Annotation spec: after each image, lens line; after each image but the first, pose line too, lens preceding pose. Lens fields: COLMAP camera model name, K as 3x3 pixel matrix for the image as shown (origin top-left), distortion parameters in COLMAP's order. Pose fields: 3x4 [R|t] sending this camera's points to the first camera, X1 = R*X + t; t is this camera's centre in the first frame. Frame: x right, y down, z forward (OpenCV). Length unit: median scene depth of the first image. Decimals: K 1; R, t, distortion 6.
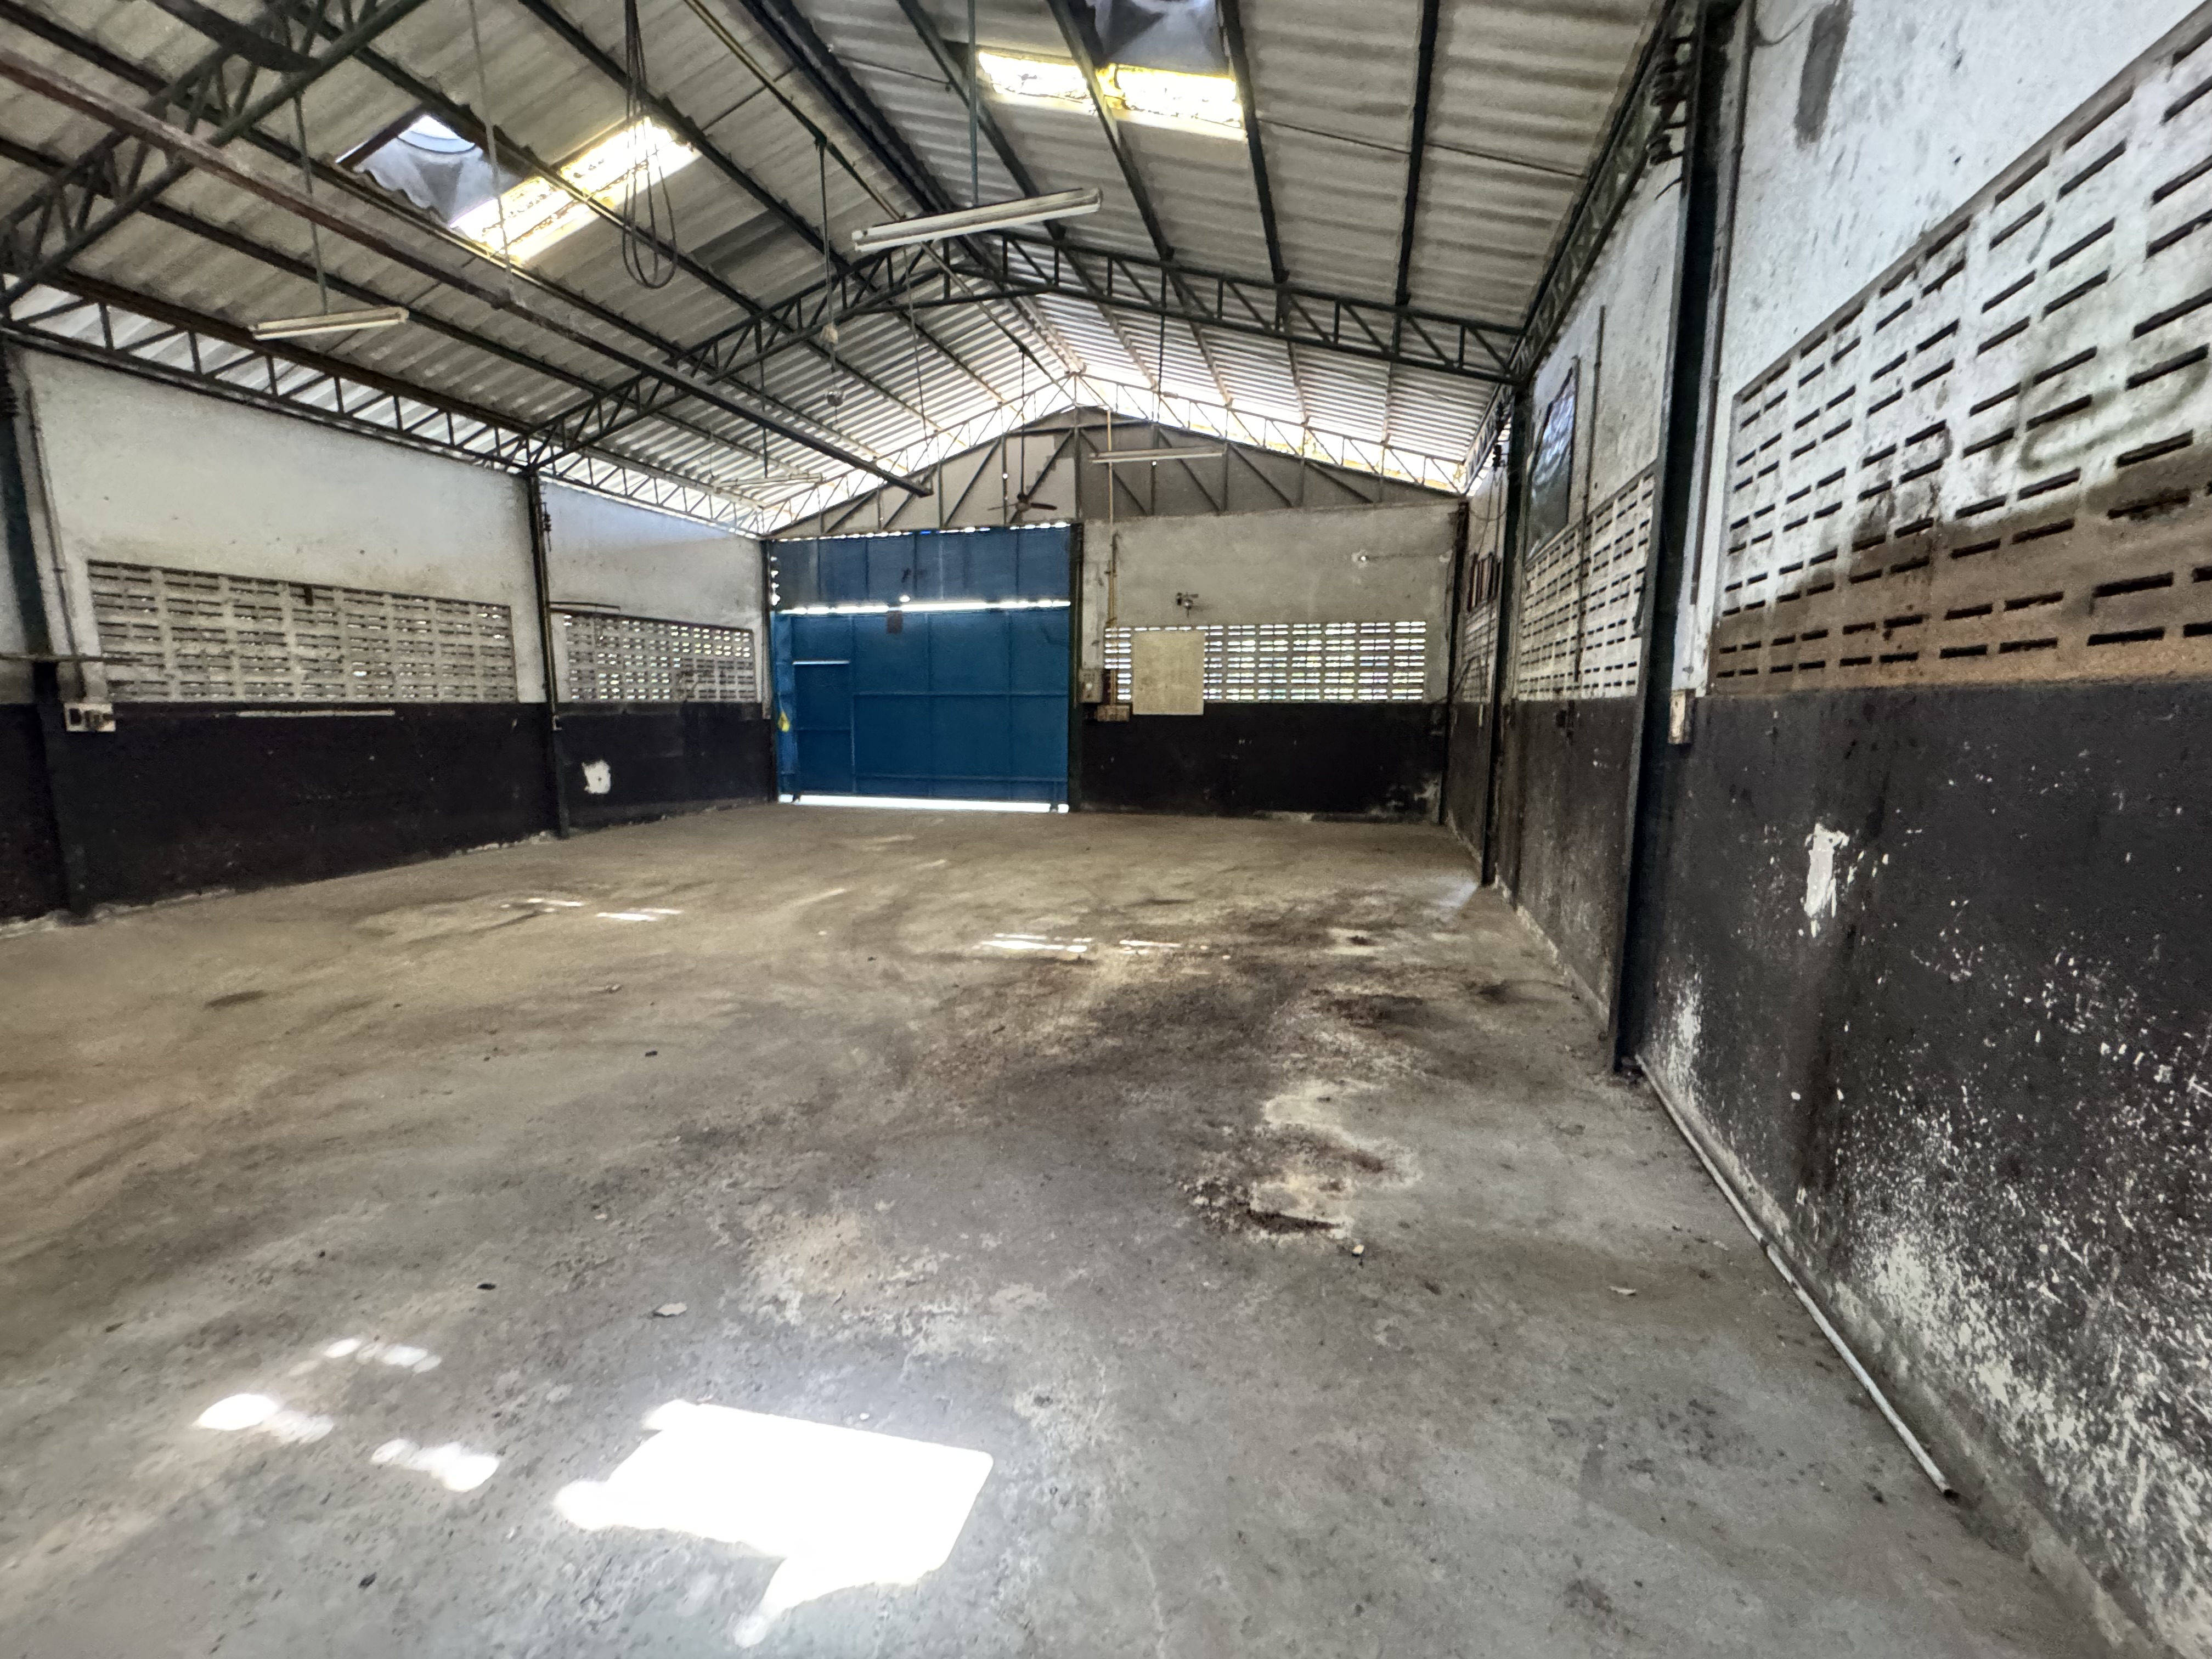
lens RADIAL K [[886.6, 0, 1107.2], [0, 886.6, 835.7], [0, 0, 1]] dist [-0.001285, -0.000276]
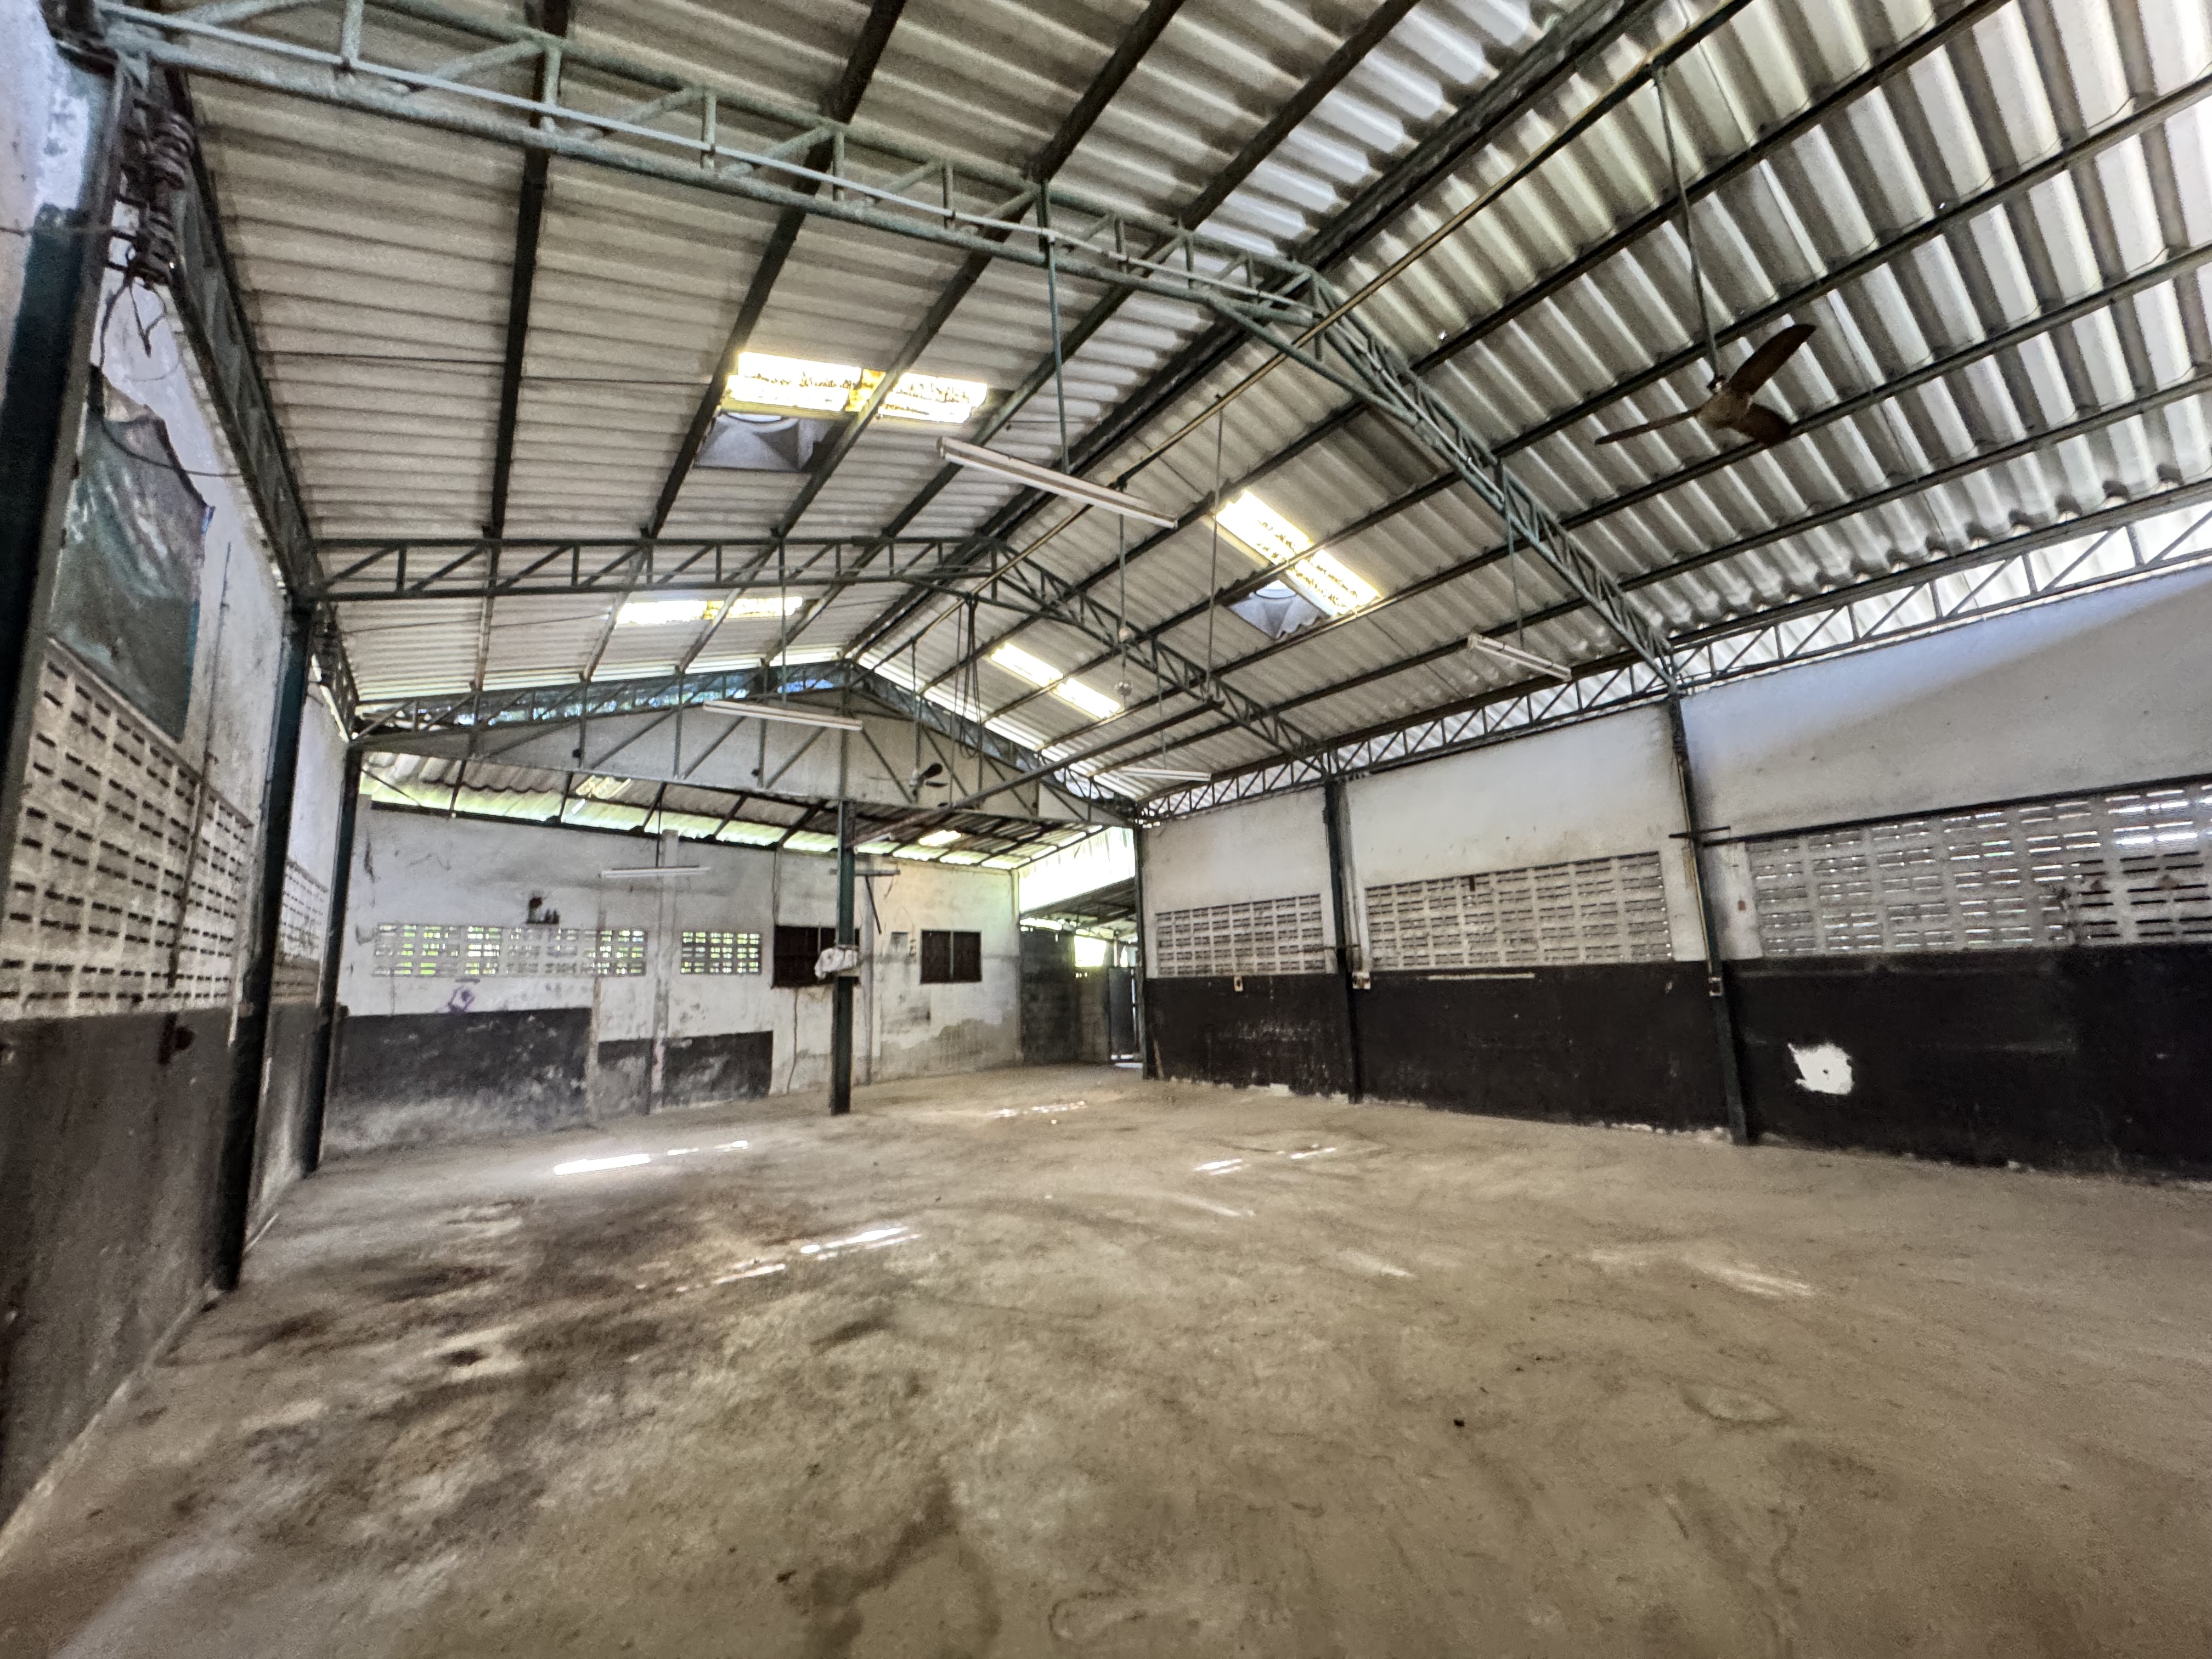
lens RADIAL K [[886.6, 0, 1103.1], [0, 886.6, 826.7], [0, 0, 1]] dist [-0.001285, -0.000276]
pose [[-0.617434, -0.112110, -0.778593, 0.428946], [-0.083577, 0.993539, -0.076783, -0.211695], [0.782170, 0.017664, -0.622814, 1.385469]]
